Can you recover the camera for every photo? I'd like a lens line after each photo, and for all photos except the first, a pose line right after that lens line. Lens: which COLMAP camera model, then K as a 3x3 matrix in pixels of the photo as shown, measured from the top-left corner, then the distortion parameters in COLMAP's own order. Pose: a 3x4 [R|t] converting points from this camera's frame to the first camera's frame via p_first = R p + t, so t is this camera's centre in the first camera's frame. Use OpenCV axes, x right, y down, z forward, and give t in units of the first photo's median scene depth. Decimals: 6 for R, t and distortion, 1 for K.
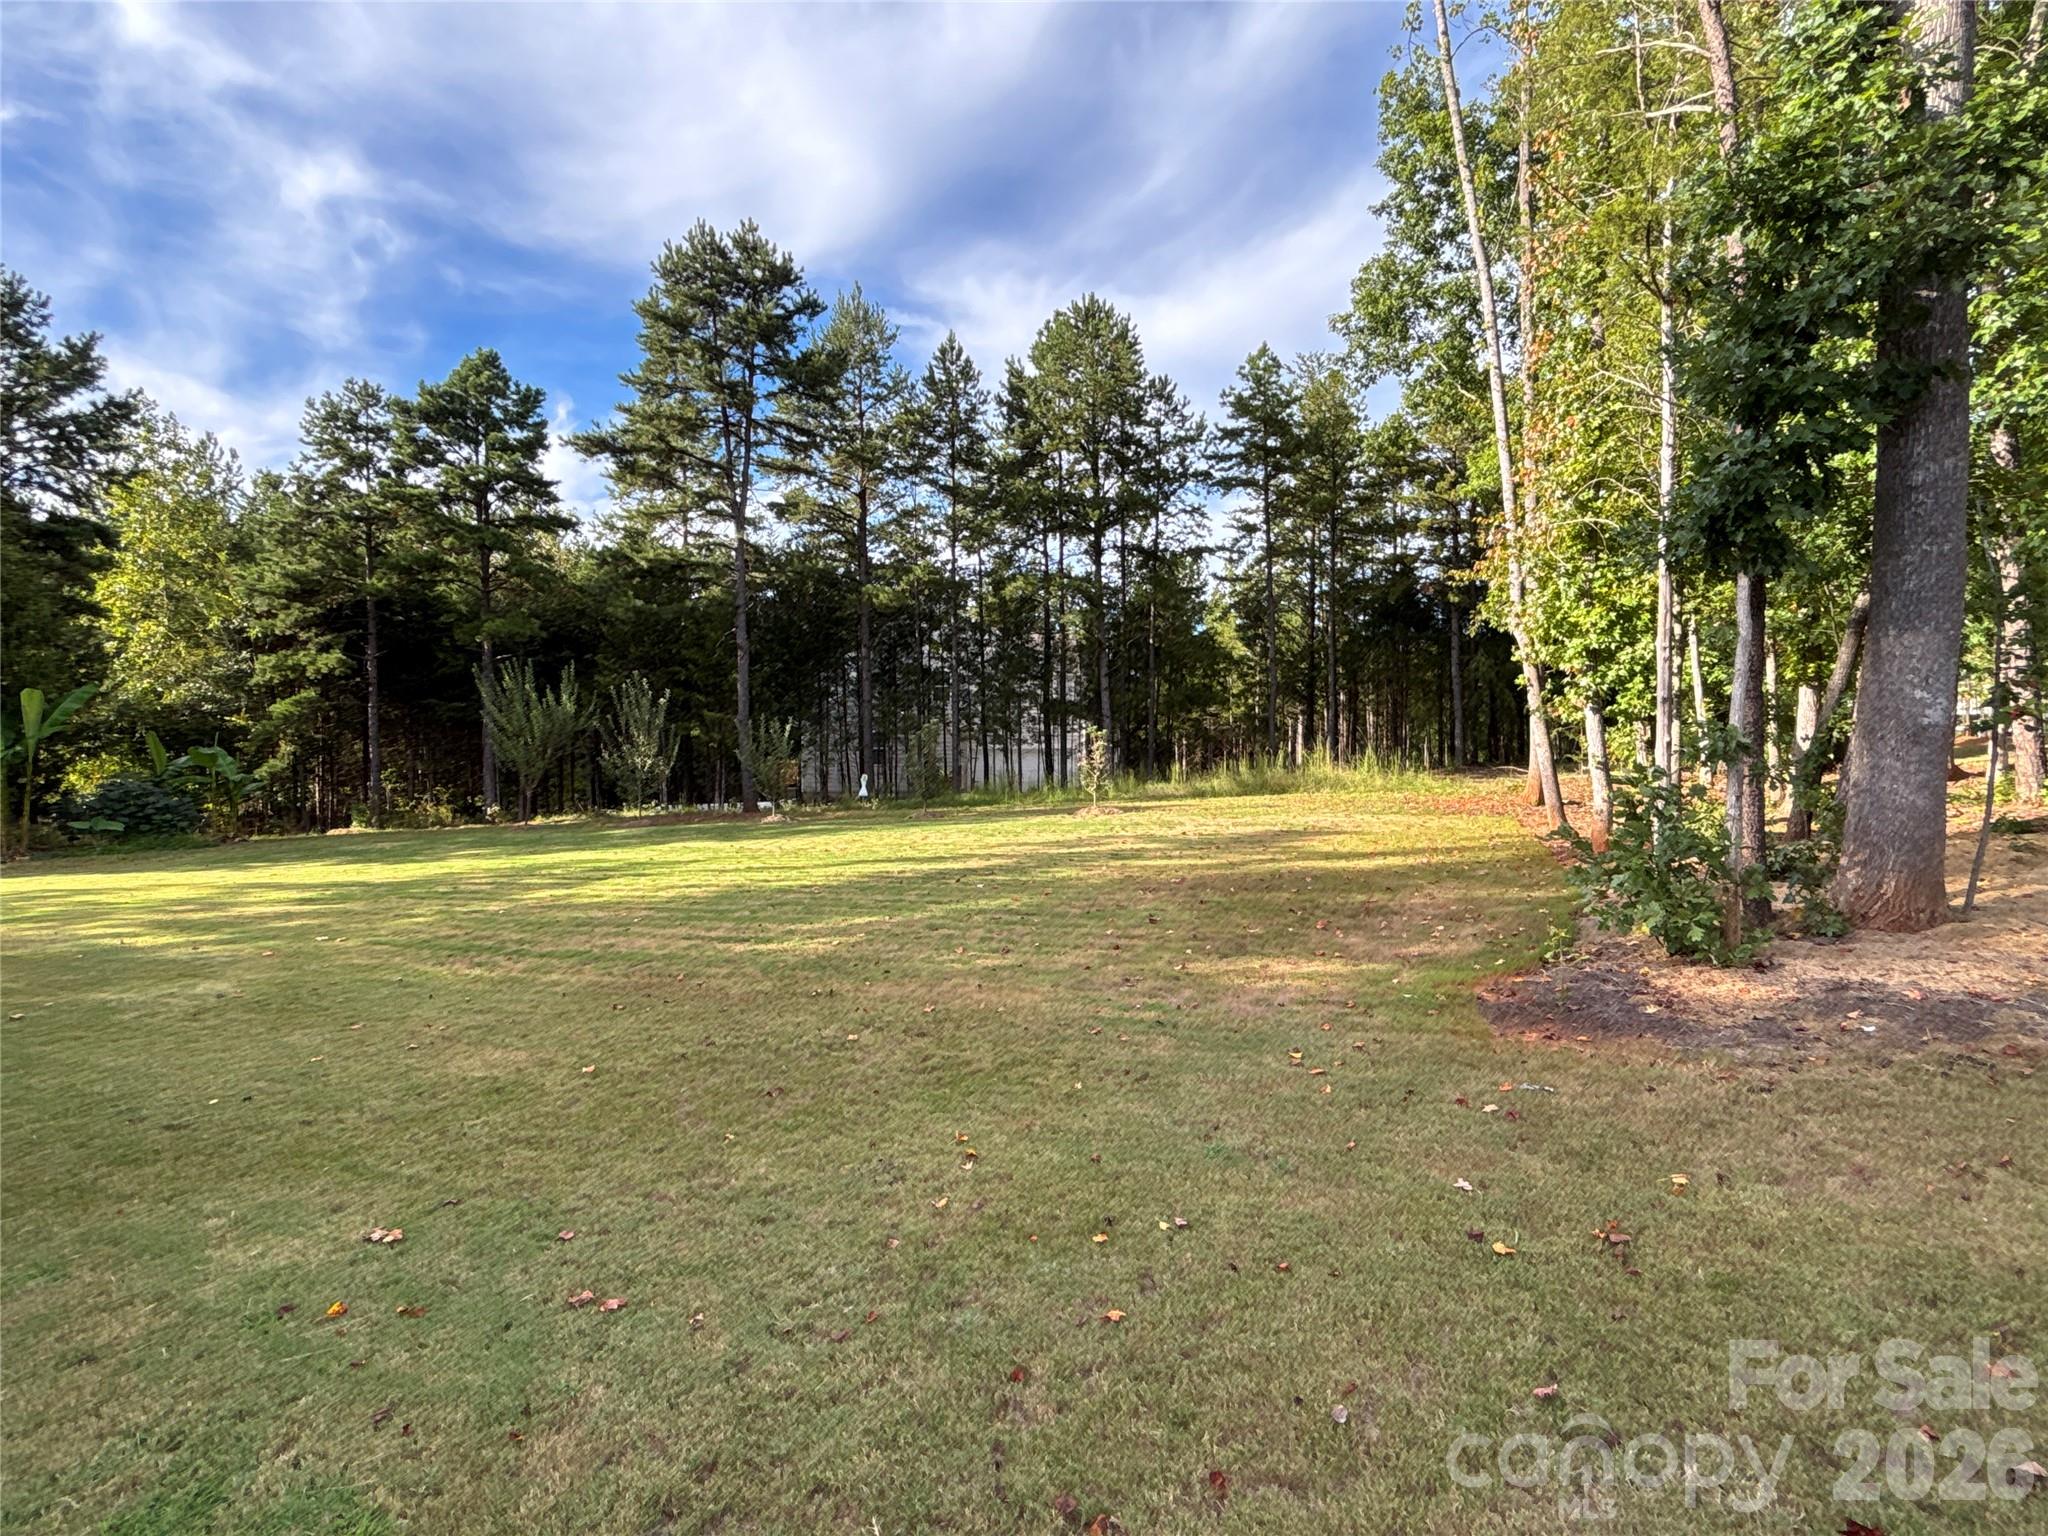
lens RADIAL K [[1035.5, 0, 1027.1], [0, 1035.5, 770.1], [0, 0, 1]] dist [-0.000805, -0.004231]
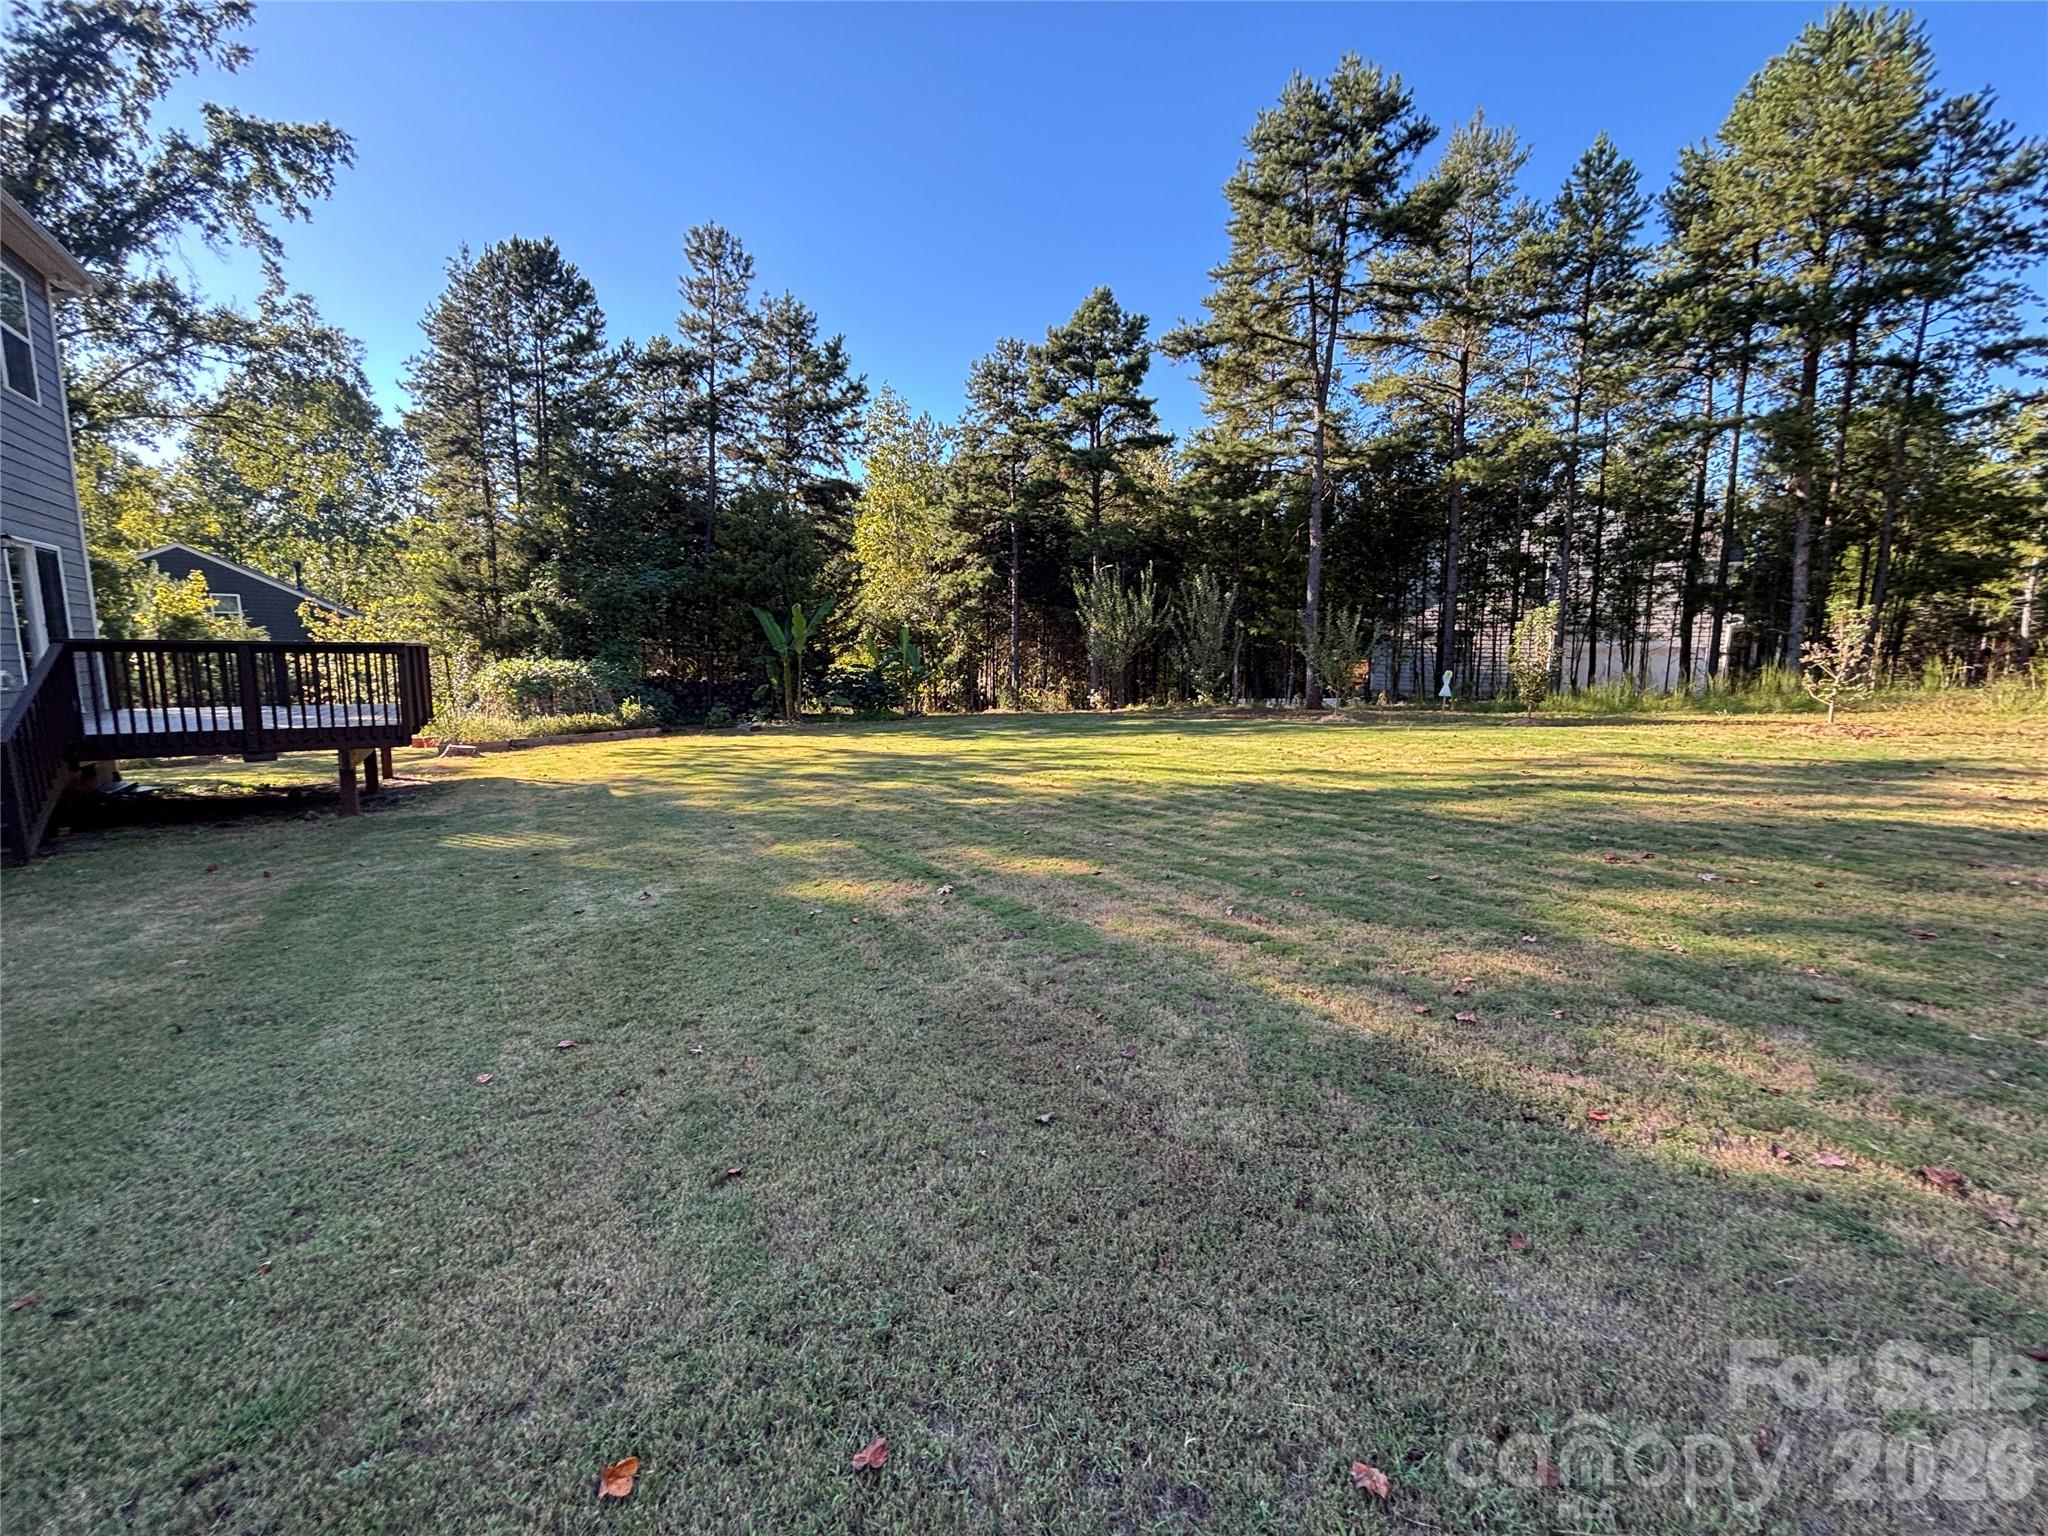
lens RADIAL K [[833.6, 0, 1026.2], [0, 833.6, 779.7], [0, 0, 1]] dist [-0.001849, 0.000373]
pose [[0.822176, 0.086515, -0.562620, -0.037147], [-0.012677, 0.990920, 0.133851, 0.004040], [0.569092, -0.102917, 0.815808, 0.173638]]
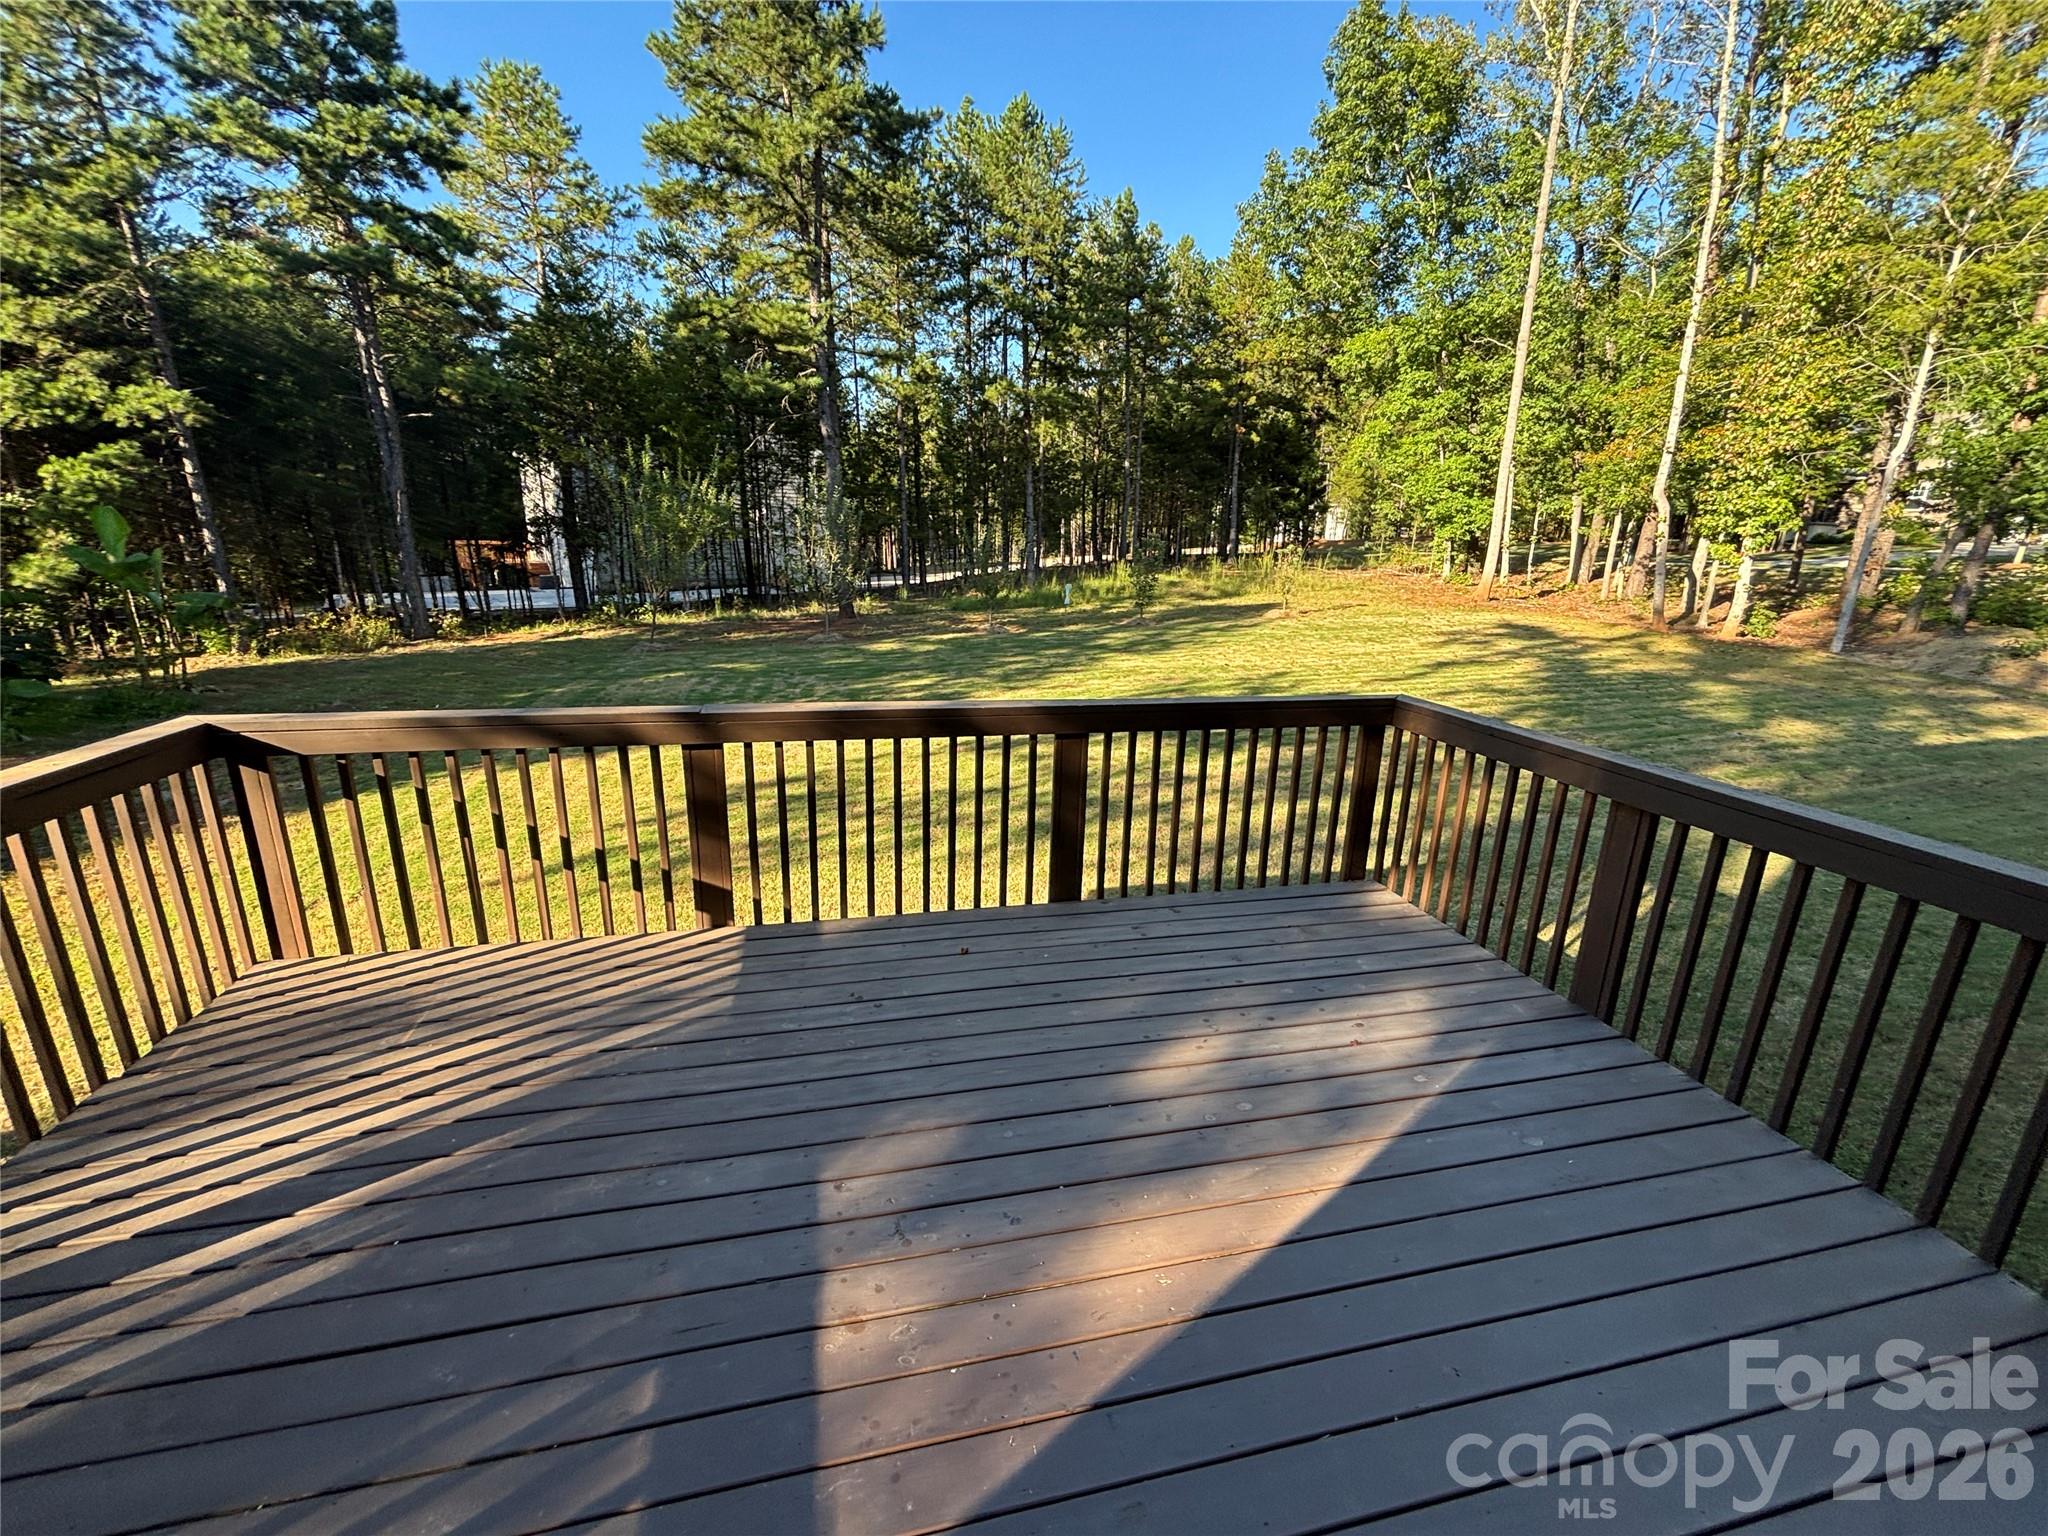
lens RADIAL K [[833.6, 0, 1018.8], [0, 833.6, 765.8], [0, 0, 1]] dist [-0.001849, 0.000373]
pose [[0.800103, -0.147654, 0.581407, -0.587905], [-0.008479, 0.966352, 0.257083, -0.023398], [-0.599803, -0.210623, 0.771929, 0.236484]]
